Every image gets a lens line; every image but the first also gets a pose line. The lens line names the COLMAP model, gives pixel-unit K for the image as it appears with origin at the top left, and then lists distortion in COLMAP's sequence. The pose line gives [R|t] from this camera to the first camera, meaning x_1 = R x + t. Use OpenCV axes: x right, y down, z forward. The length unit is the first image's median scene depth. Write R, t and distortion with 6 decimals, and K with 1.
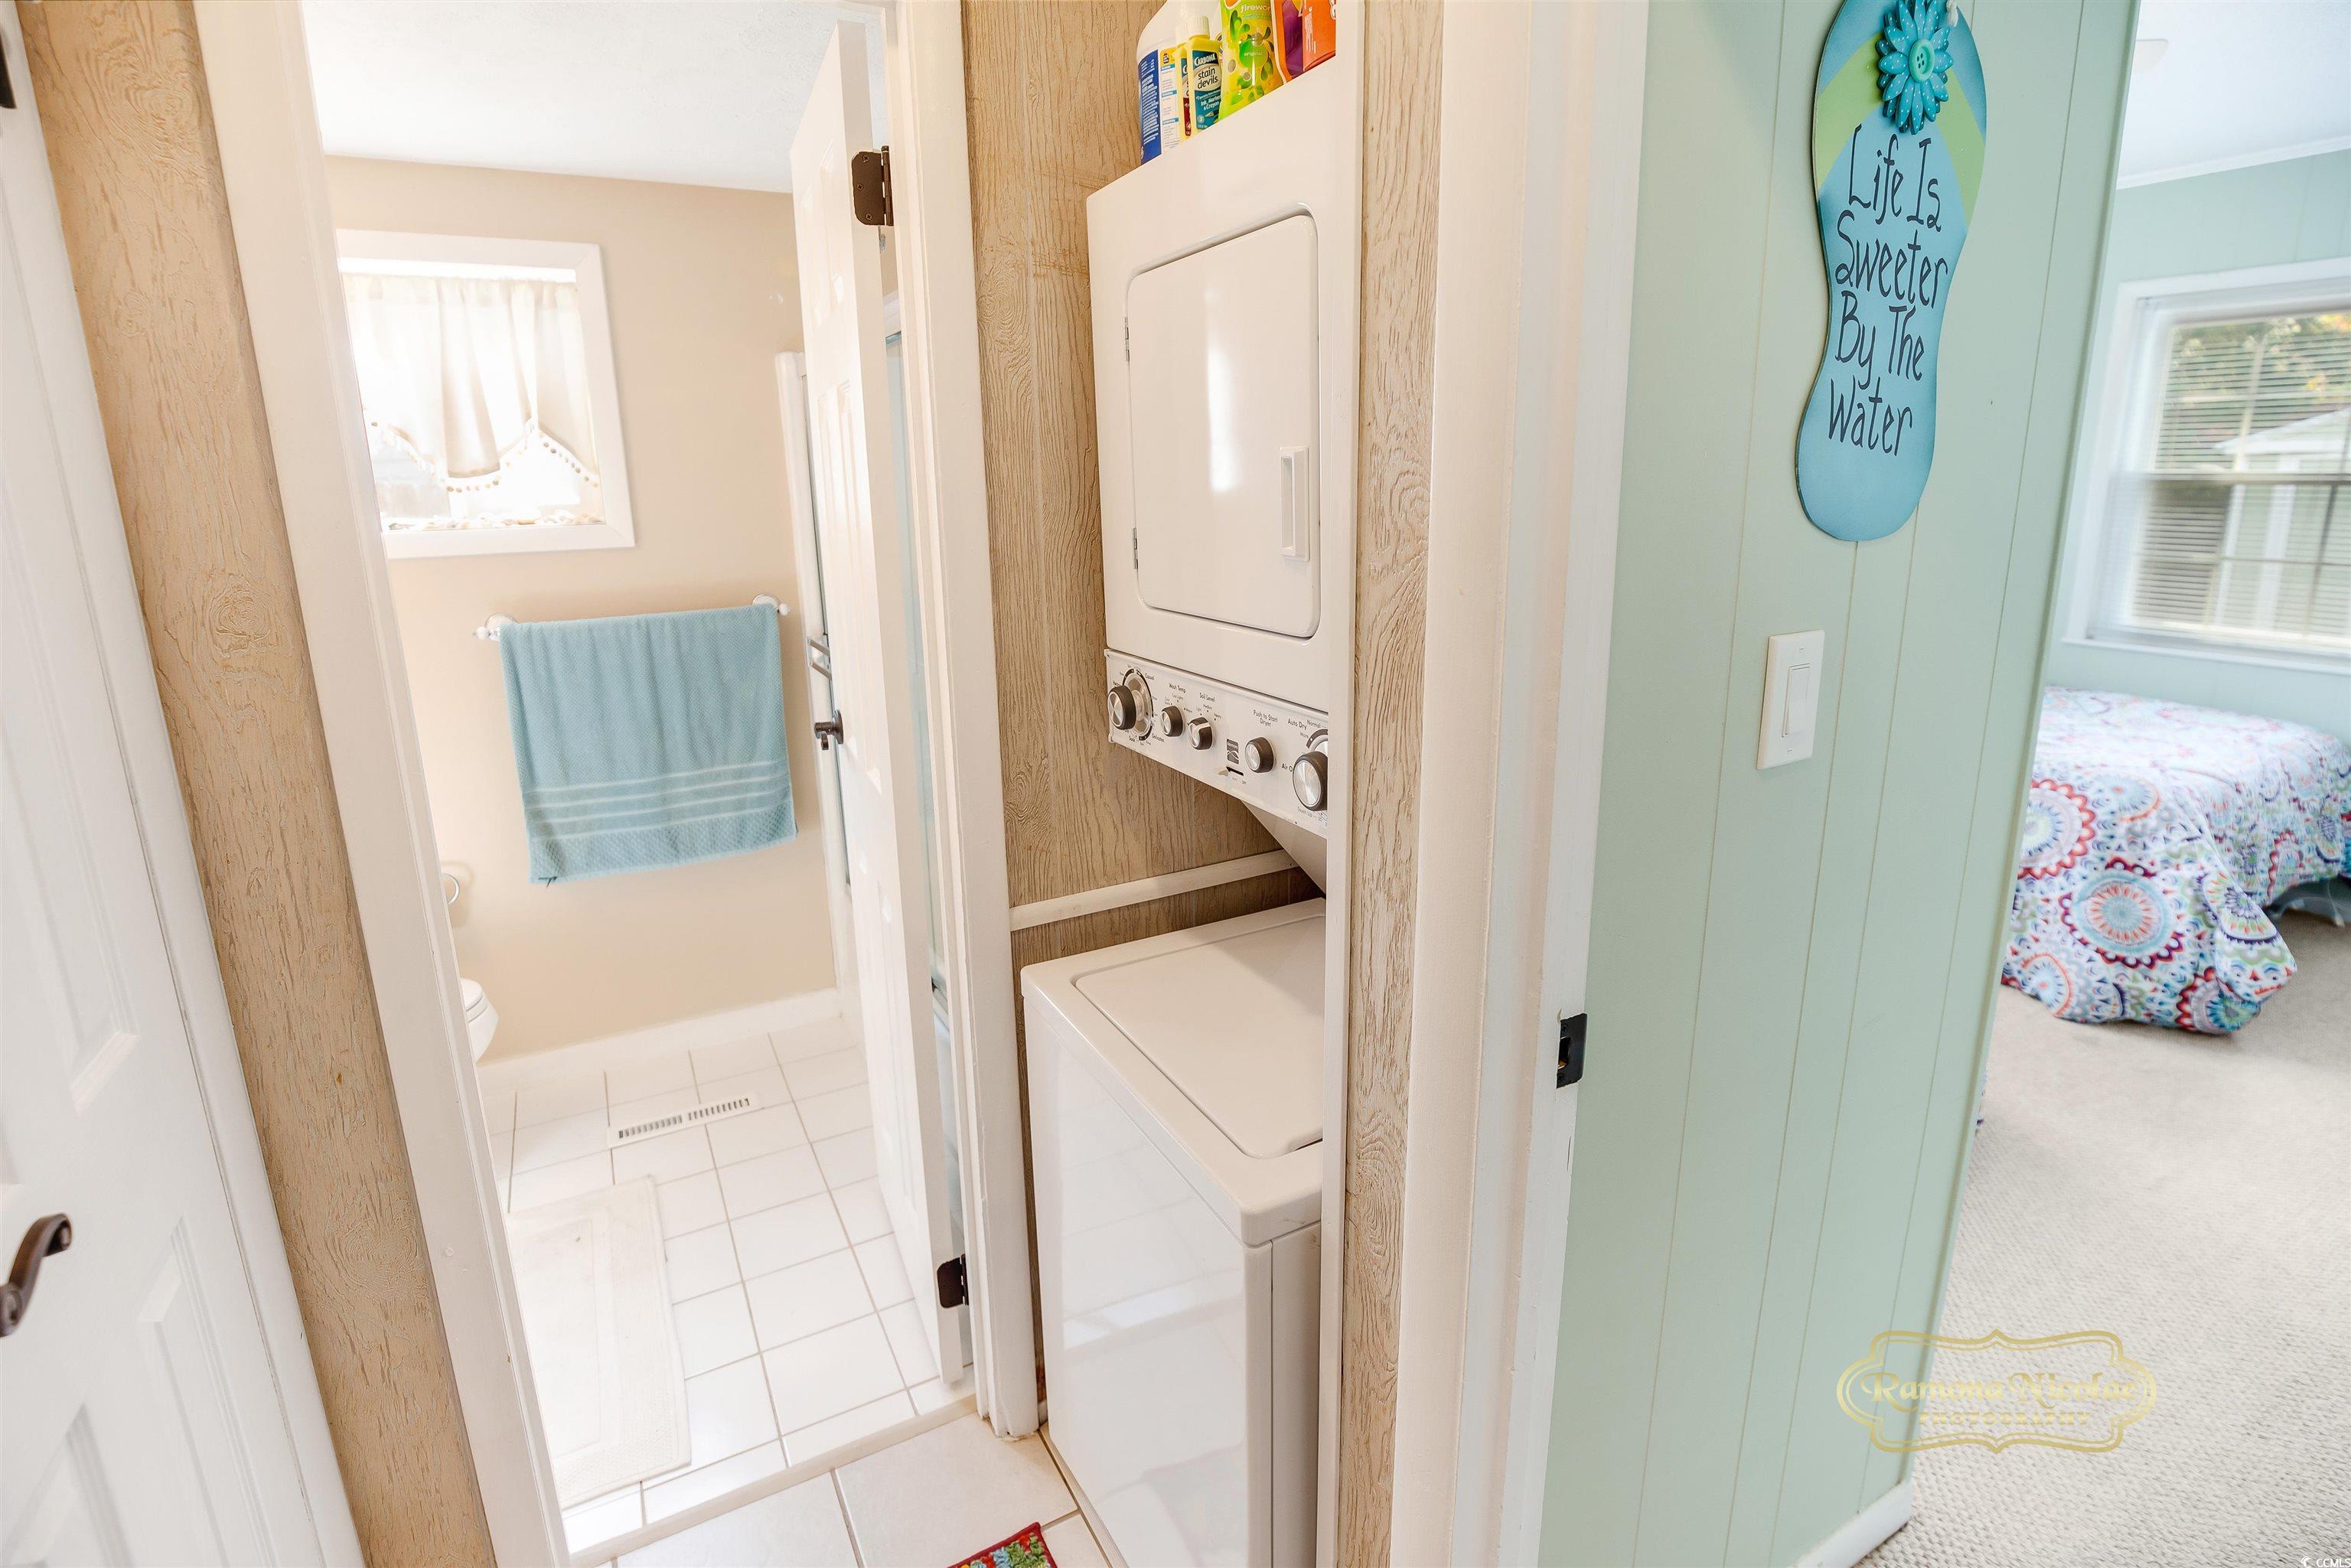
lens RADIAL K [[1121.2, 0, 1185.7], [0, 1121.2, 728.5], [0, 0, 1]] dist [-0.039956, 0.010044]
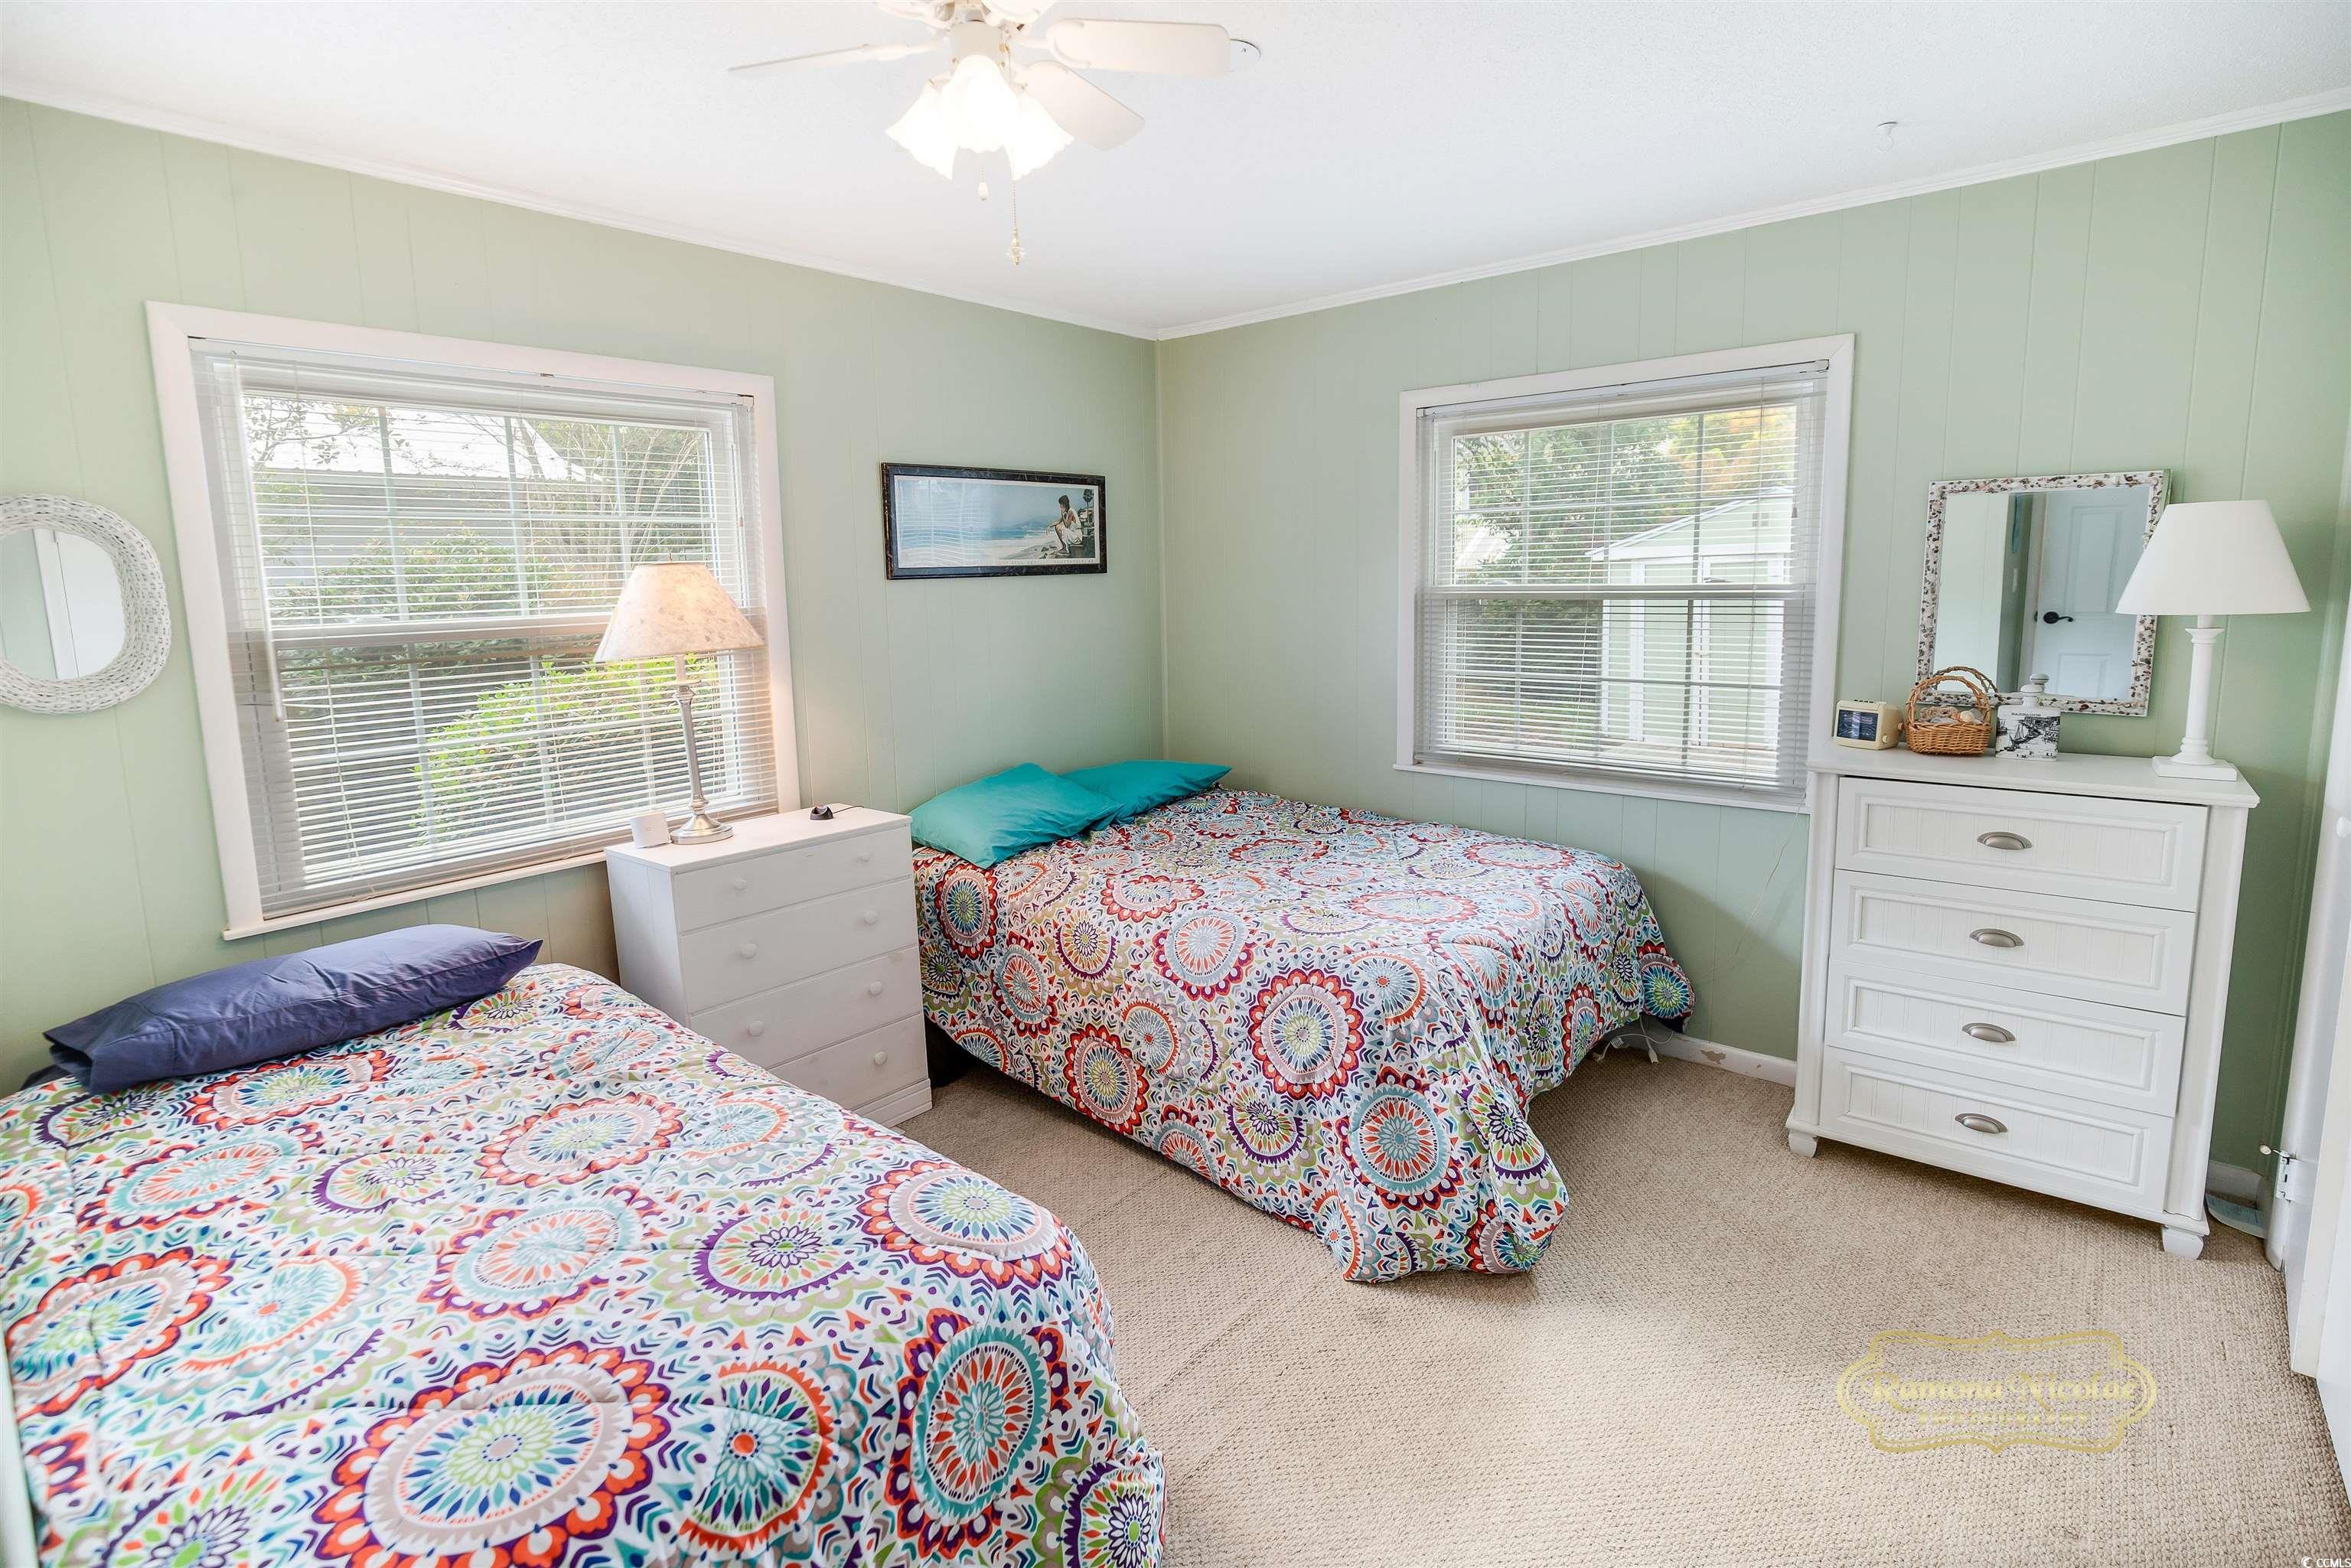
lens RADIAL K [[1120.7, 0, 1169.1], [0, 1120.7, 716.4], [0, 0, 1]] dist [-0.024489, 0.000081]
pose [[0.935995, -0.051660, 0.348203, 0.449593], [0.086123, 0.992718, -0.084224, -0.087810], [-0.341316, 0.108821, 0.933628, 0.273345]]
